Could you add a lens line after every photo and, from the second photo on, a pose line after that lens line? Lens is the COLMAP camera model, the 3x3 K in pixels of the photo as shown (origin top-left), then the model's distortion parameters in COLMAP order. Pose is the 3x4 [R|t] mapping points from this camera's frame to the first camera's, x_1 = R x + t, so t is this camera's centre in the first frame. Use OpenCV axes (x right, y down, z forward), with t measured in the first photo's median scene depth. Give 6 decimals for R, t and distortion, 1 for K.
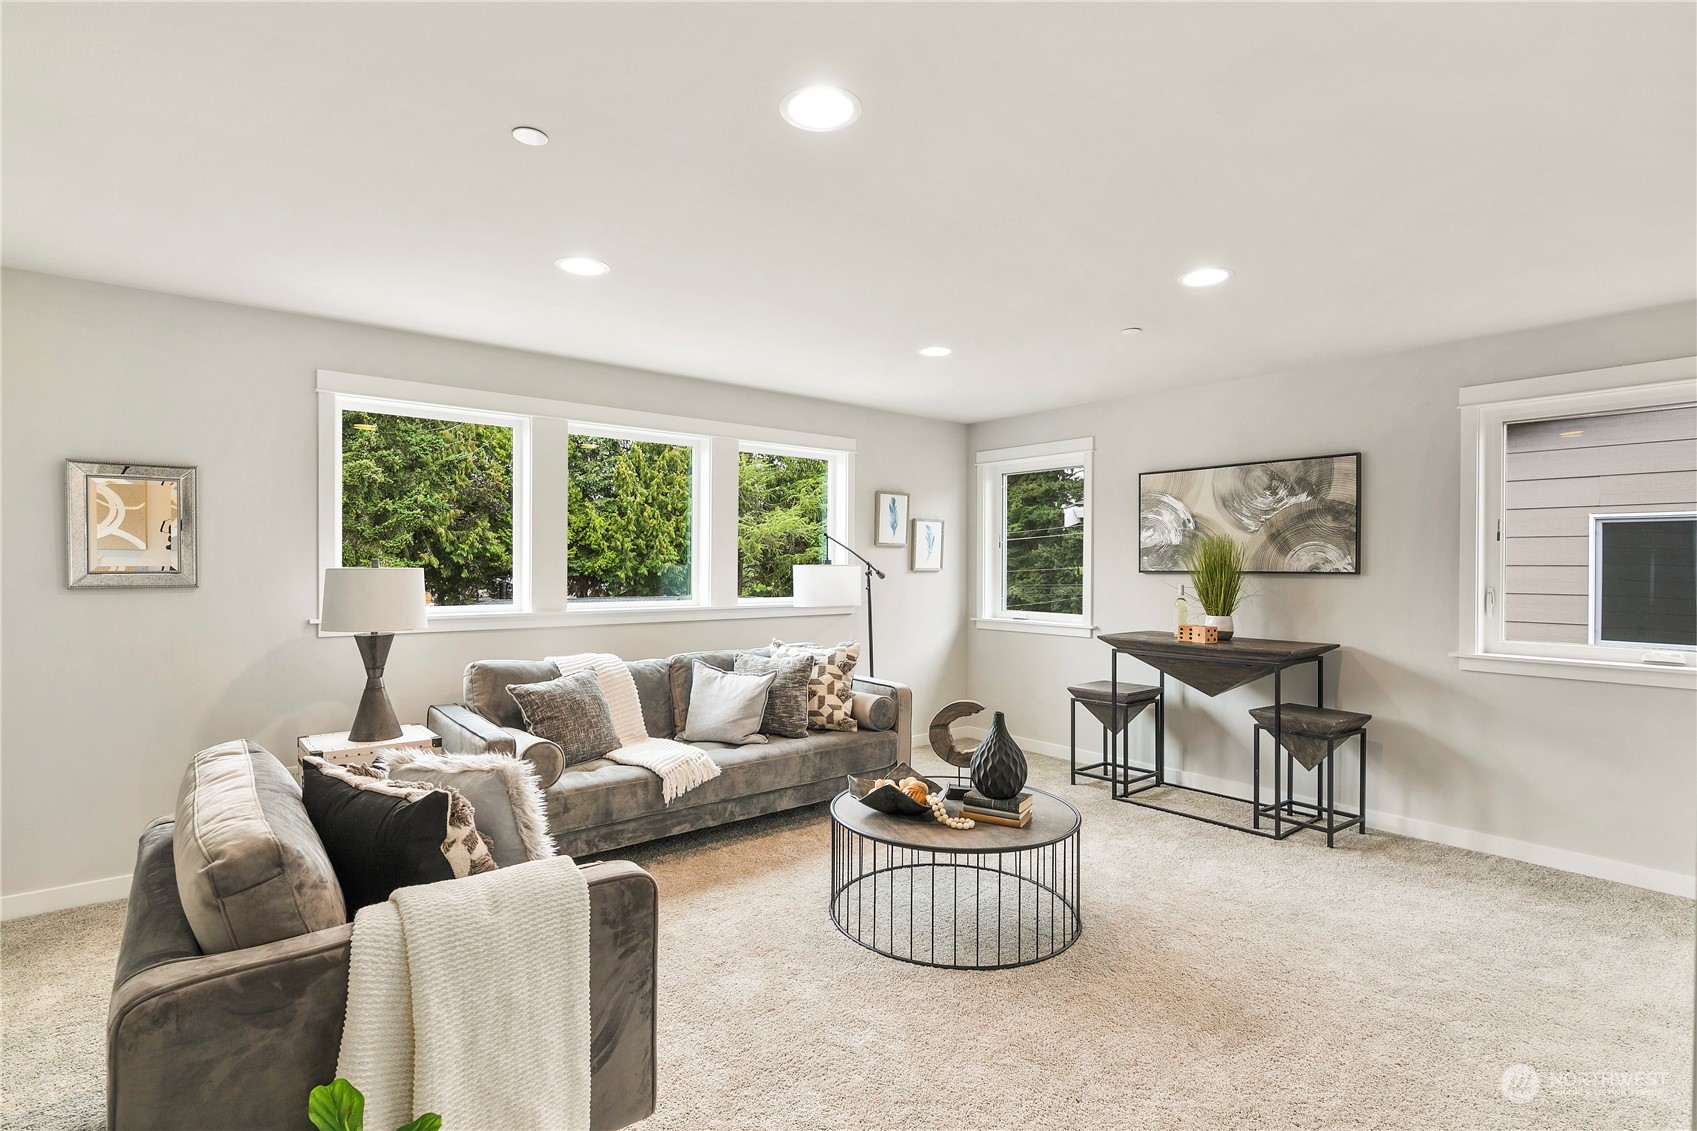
lens RADIAL K [[822.7, 0, 848.3], [0, 822.7, 567.8], [0, 0, 1]] dist [0.002327, -0.000116]
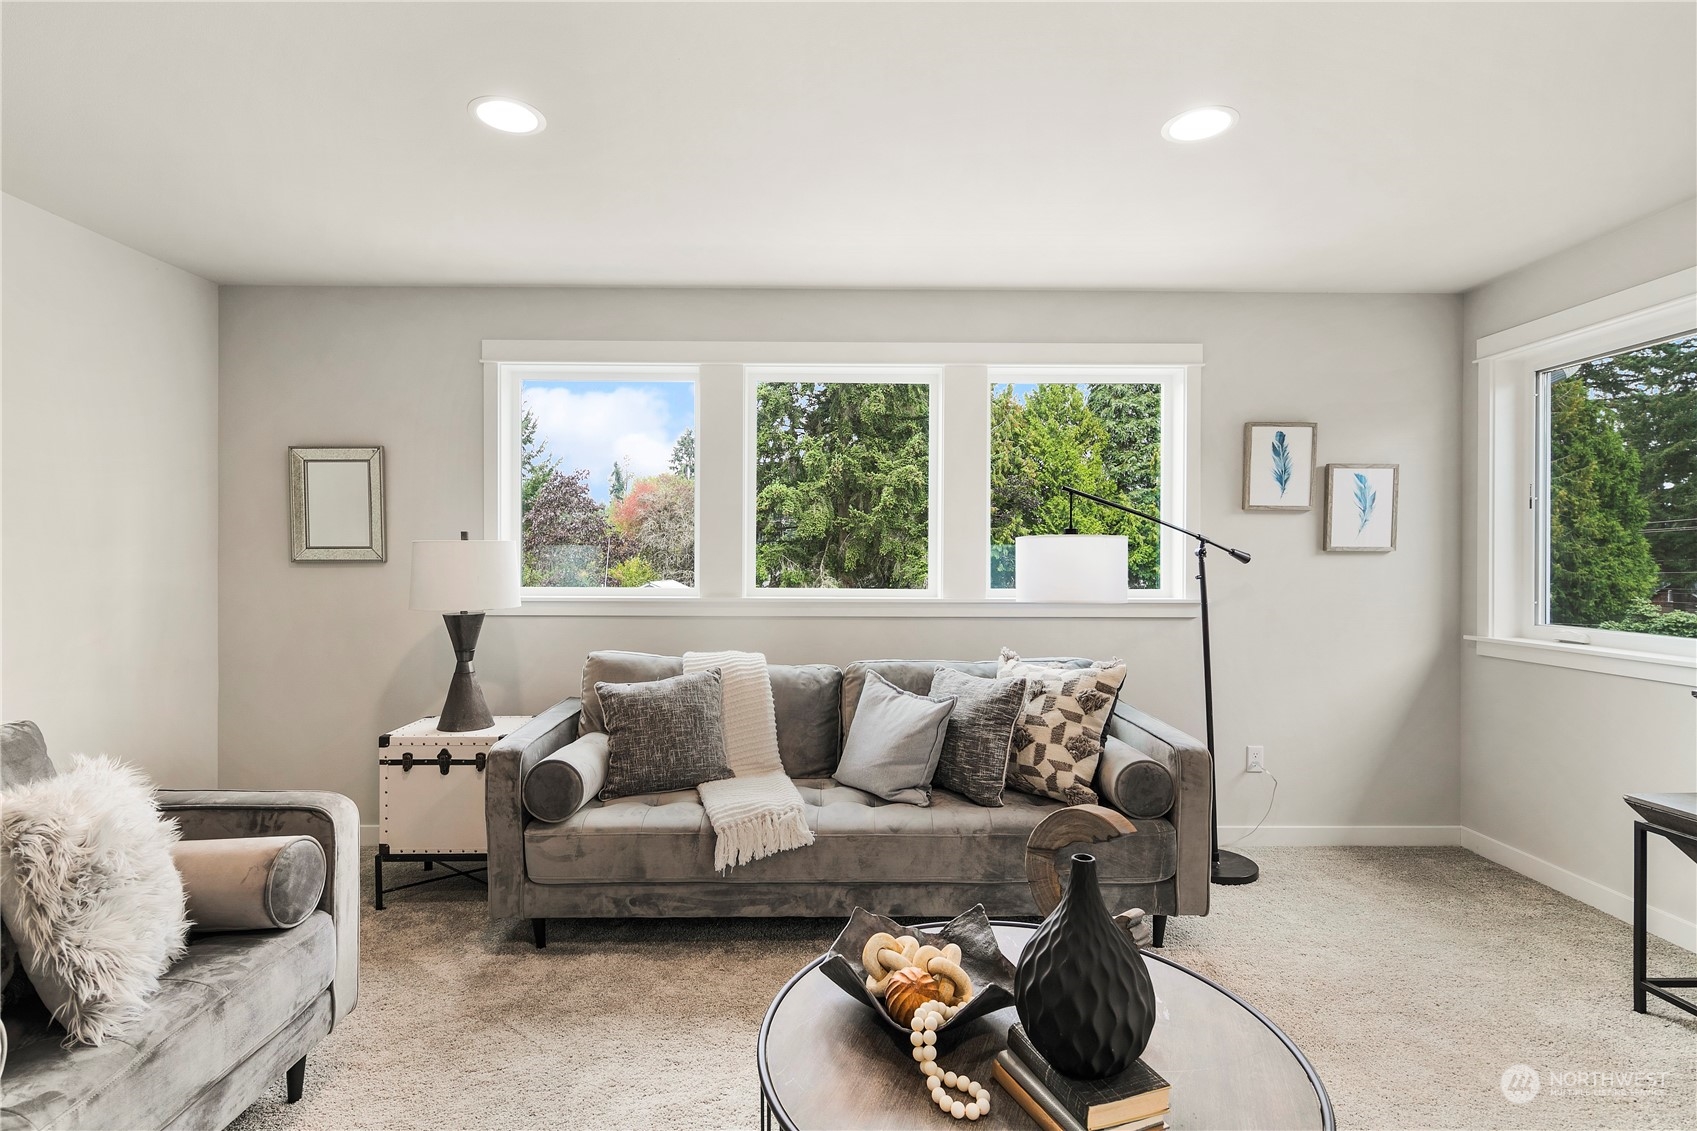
lens RADIAL K [[822.7, 0, 844.9], [0, 822.7, 563.8], [0, 0, 1]] dist [0.002327, -0.000116]
pose [[0.779280, 0.001827, -0.626673, 0.244308], [-0.002618, 0.999997, -0.000341, 0.018562], [0.626670, 0.001906, 0.779282, 0.416922]]
